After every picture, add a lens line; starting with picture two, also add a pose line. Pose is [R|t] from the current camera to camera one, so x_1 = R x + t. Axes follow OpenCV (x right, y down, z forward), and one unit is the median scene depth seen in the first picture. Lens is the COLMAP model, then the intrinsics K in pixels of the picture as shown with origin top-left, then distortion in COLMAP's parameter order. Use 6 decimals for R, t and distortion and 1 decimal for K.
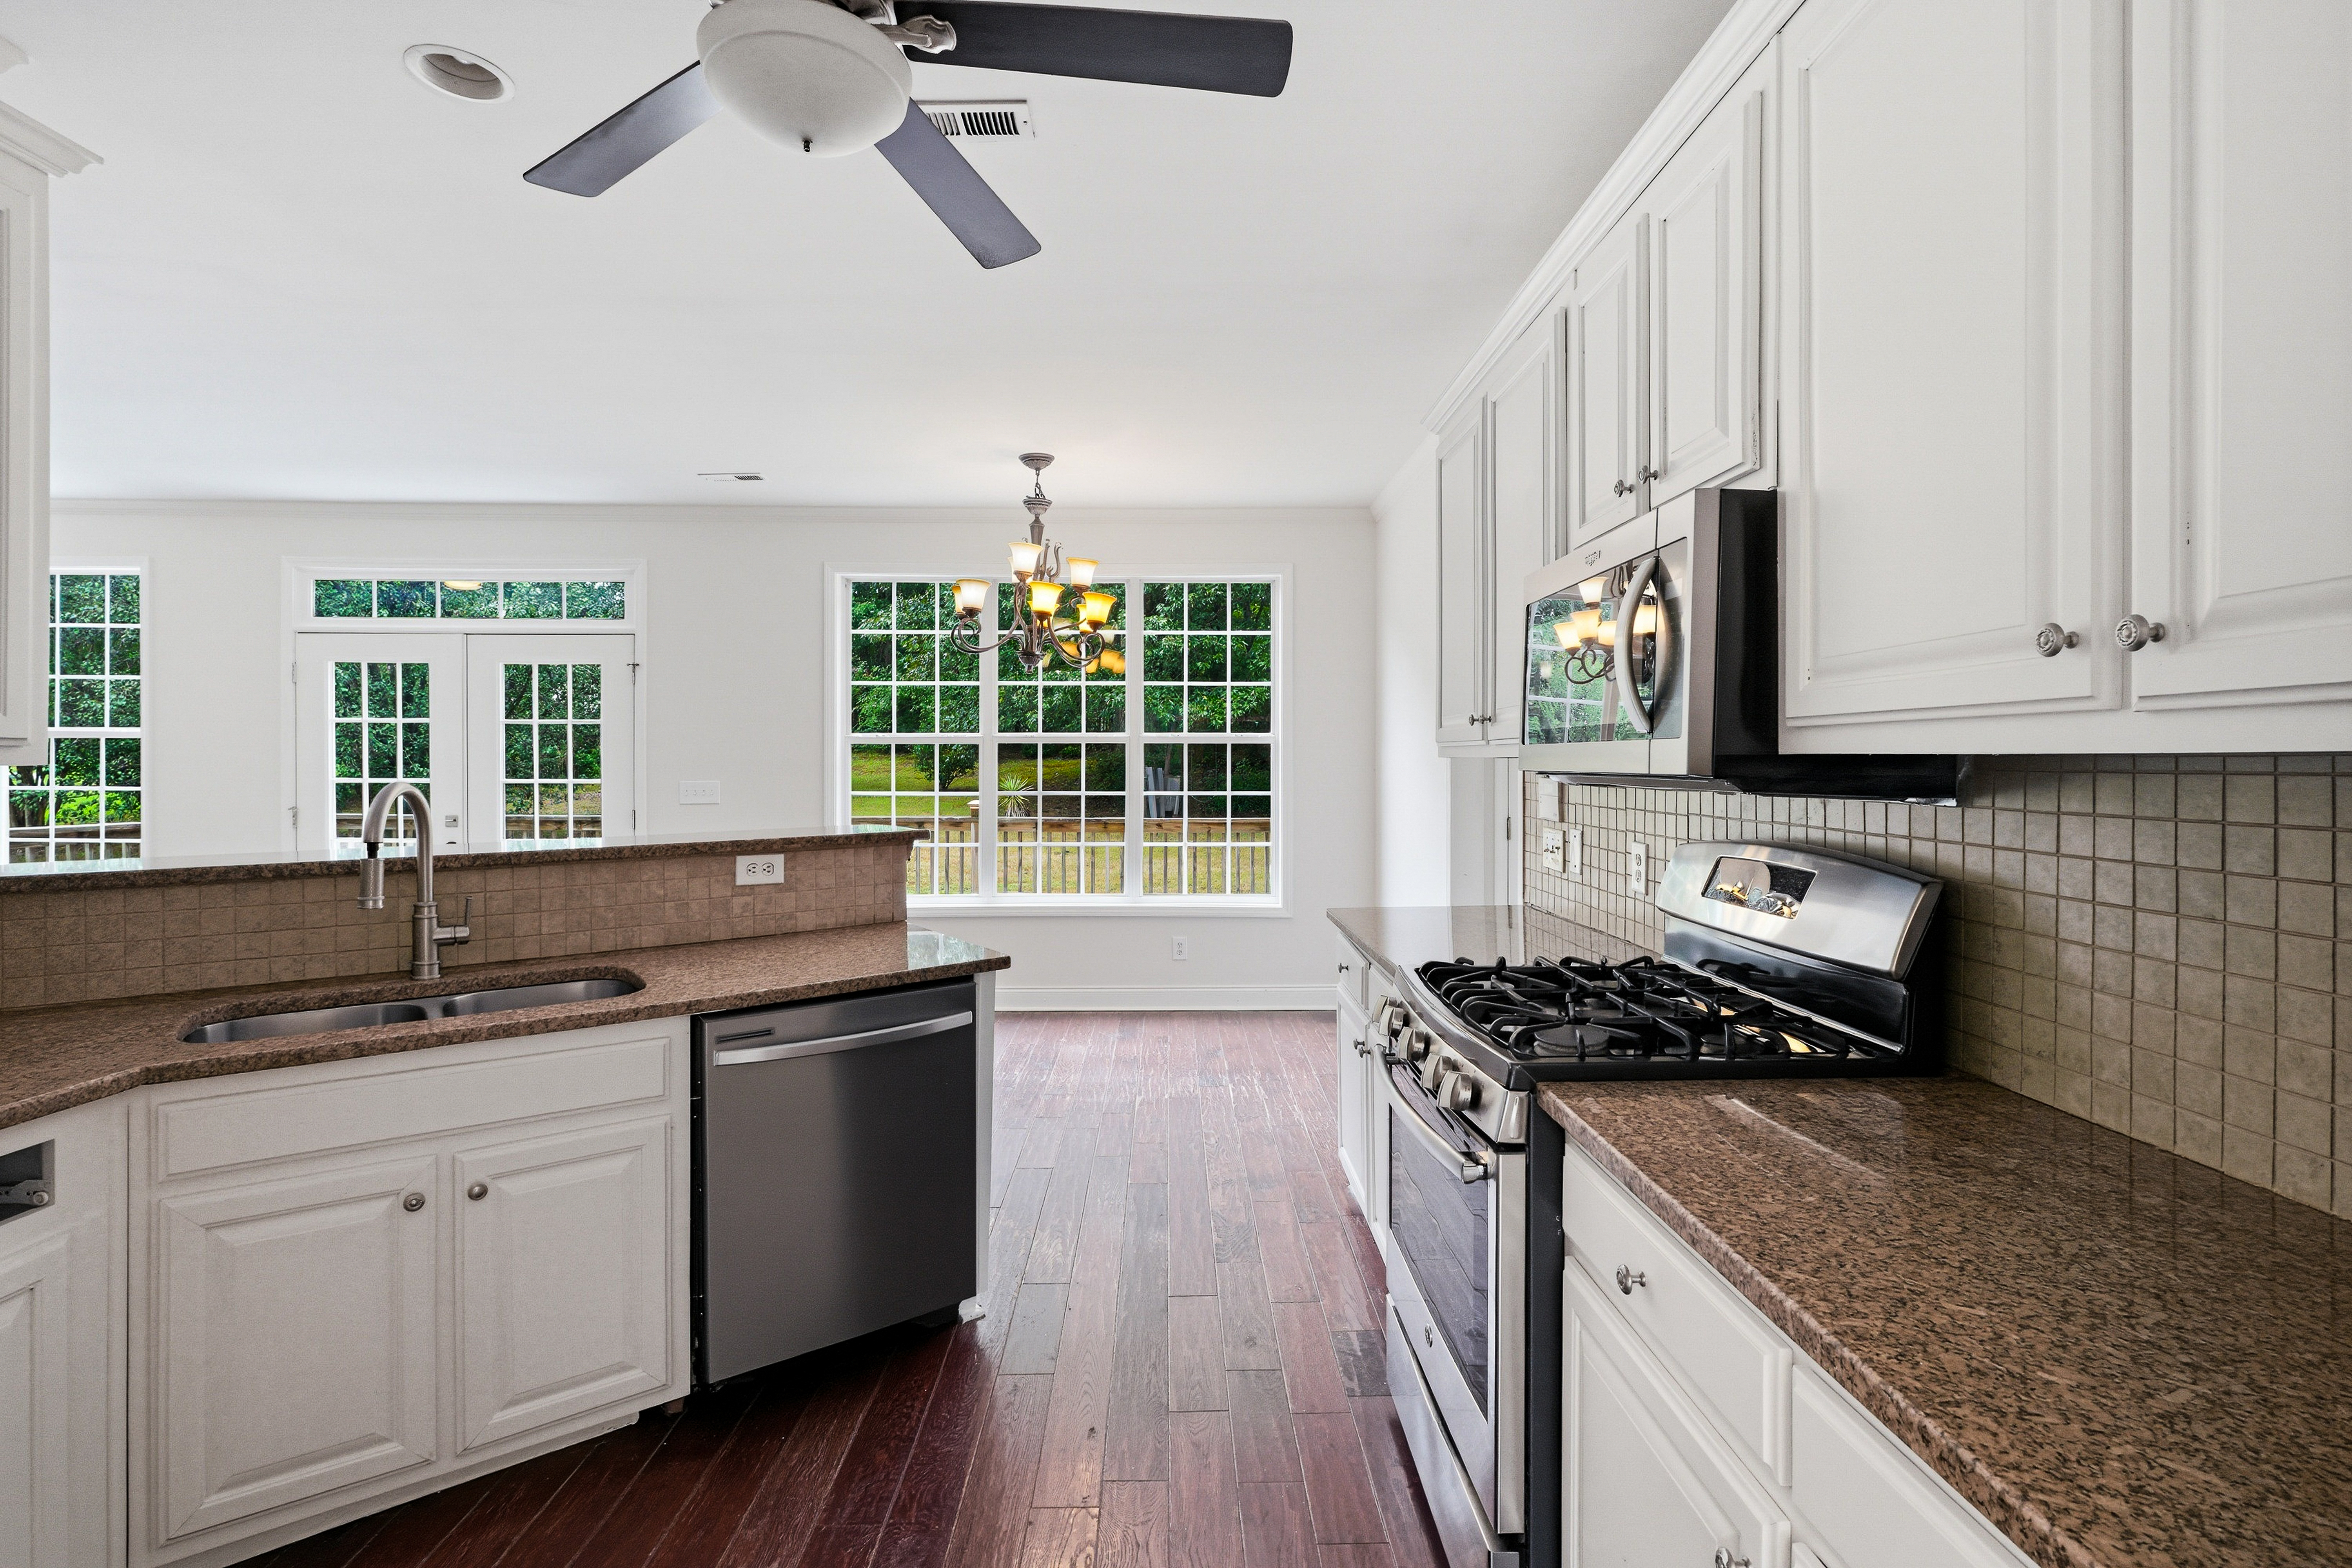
lens RADIAL K [[1092.3, 0, 1177.7], [0, 1092.3, 779.6], [0, 0, 1]] dist [-0.000127, 0.001004]
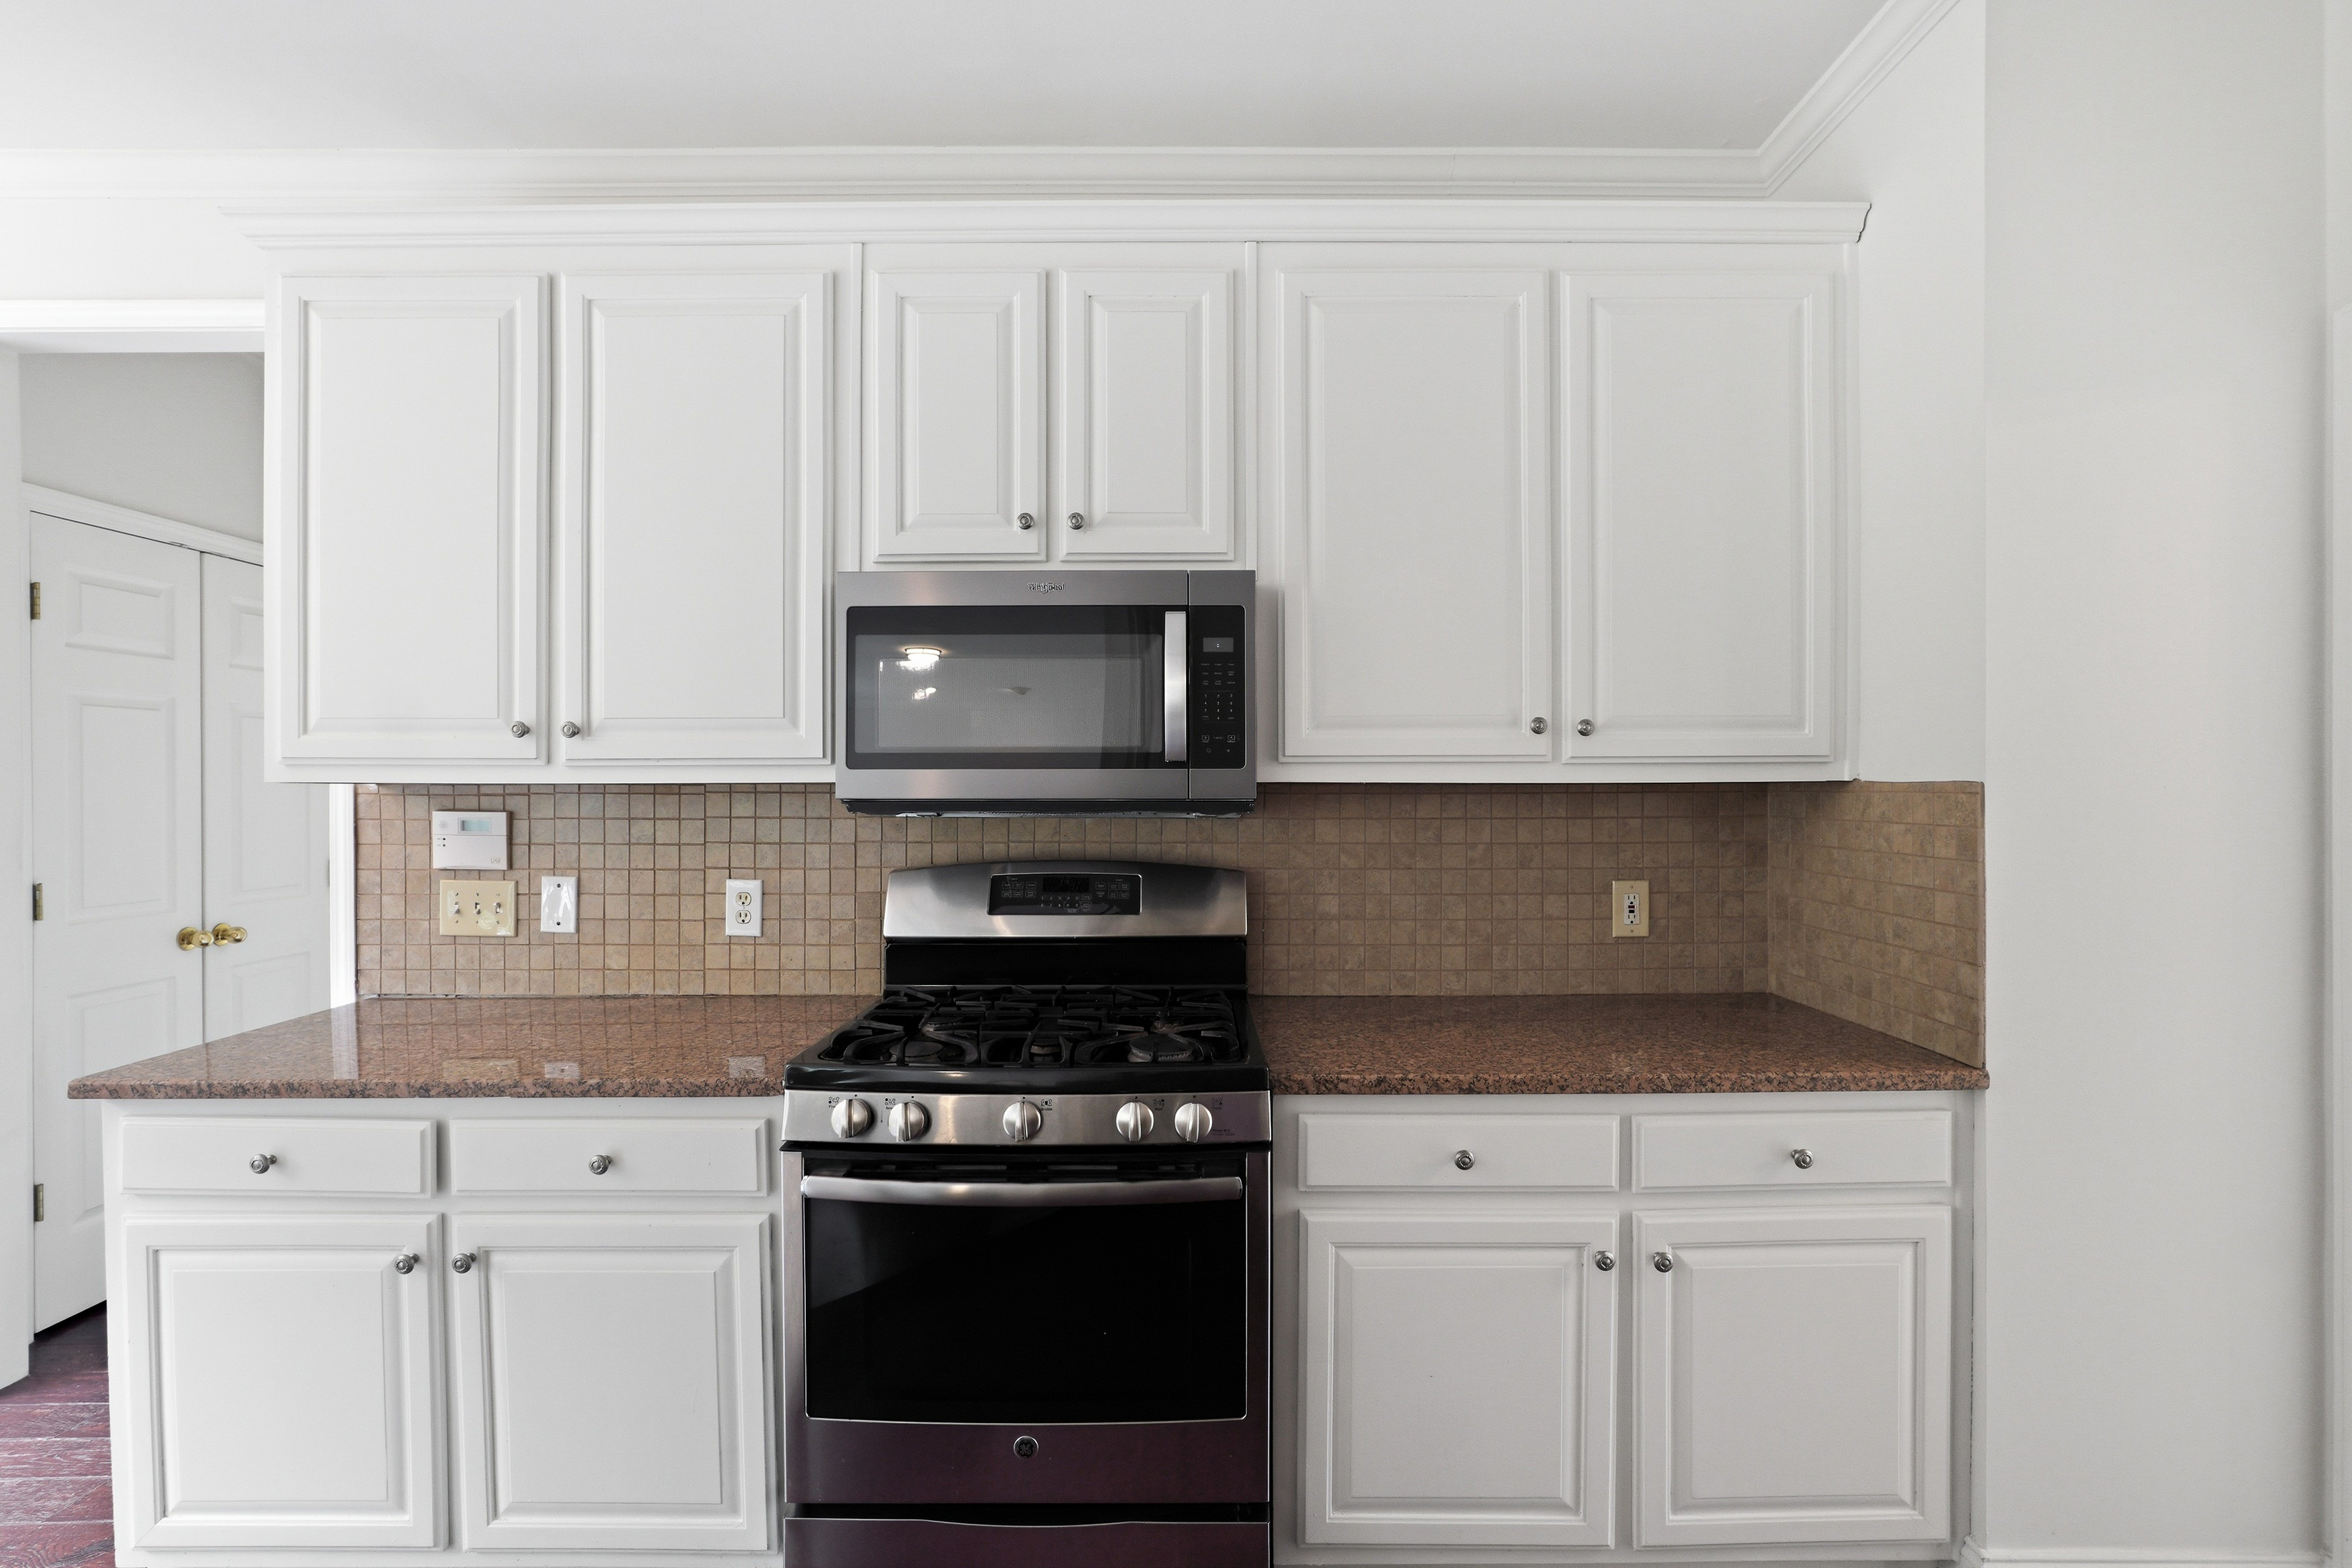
lens RADIAL K [[1092.3, 0, 1190.2], [0, 1092.3, 791.3], [0, 0, 1]] dist [-0.000127, 0.001004]
pose [[0.006269, 0.005215, 0.999967, -0.244933], [0.014992, 0.999874, -0.005308, -0.001524], [-0.999868, 0.015025, 0.006190, 0.333186]]
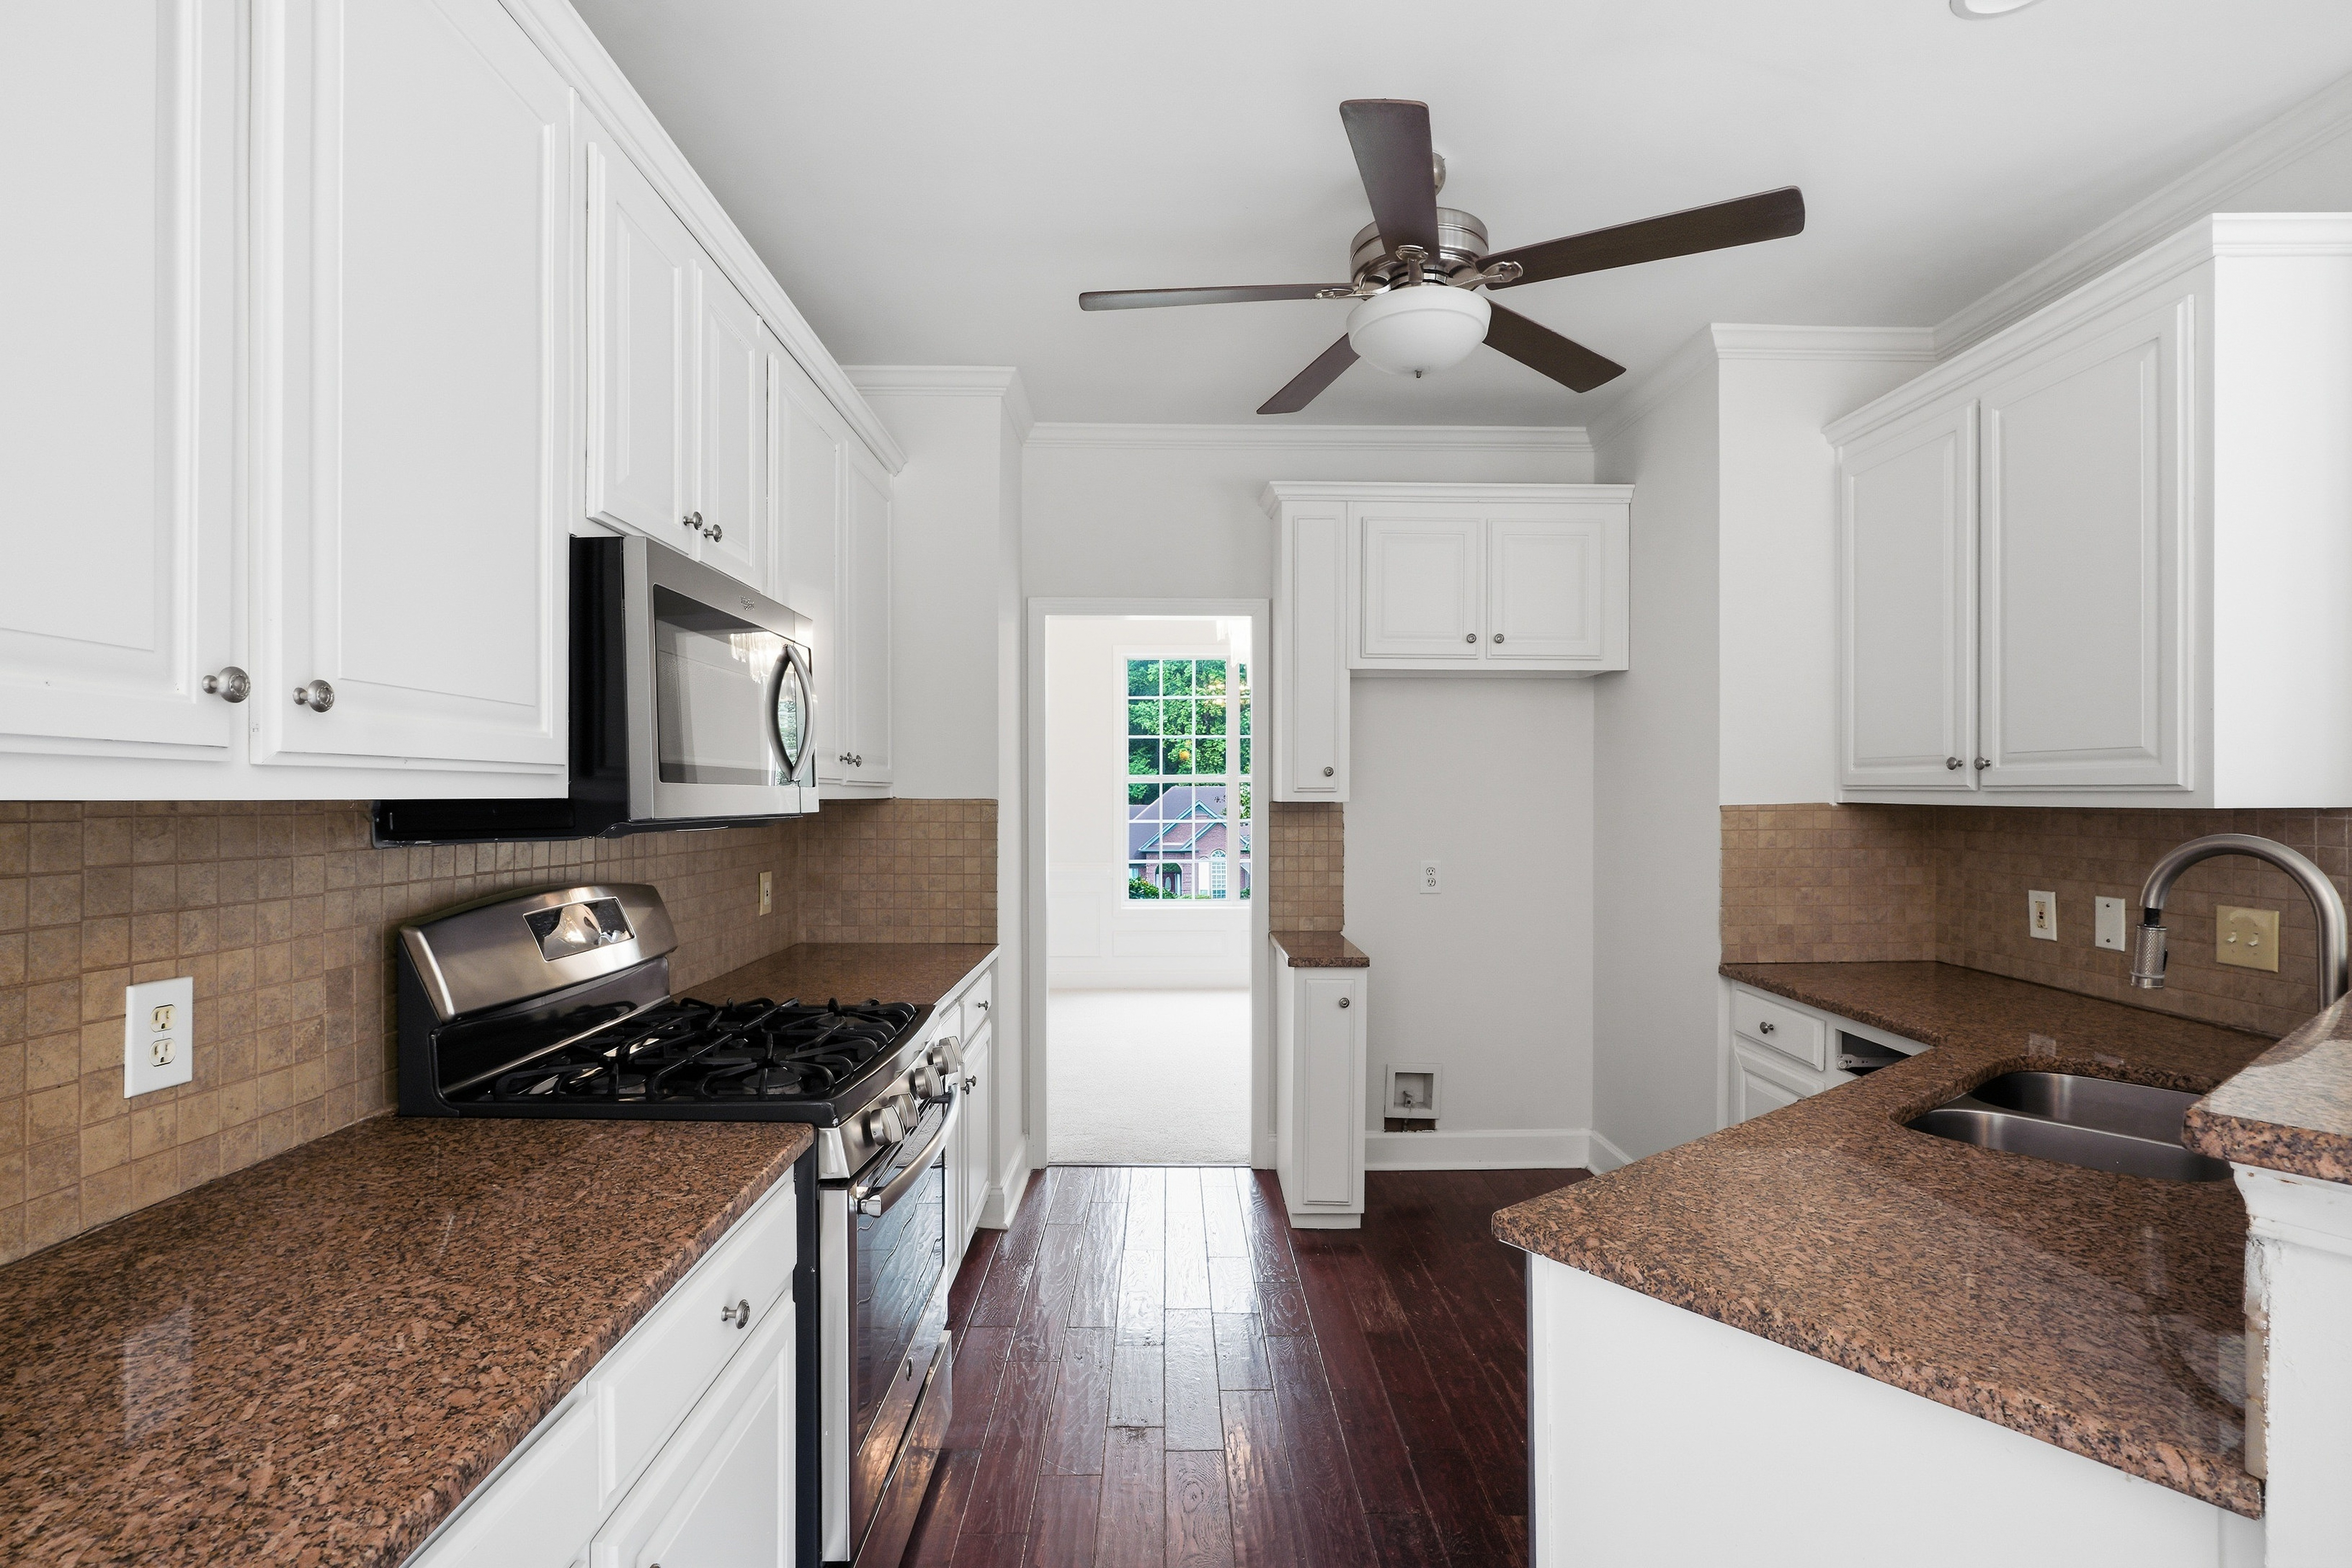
lens RADIAL K [[1092.3, 0, 1179.2], [0, 1092.3, 793.1], [0, 0, 1]] dist [-0.000127, 0.001004]
pose [[-0.999977, 0.005031, -0.004562, -0.004679], [0.004987, 0.999942, 0.009564, -0.012813], [0.004610, 0.009541, -0.999944, 0.777884]]
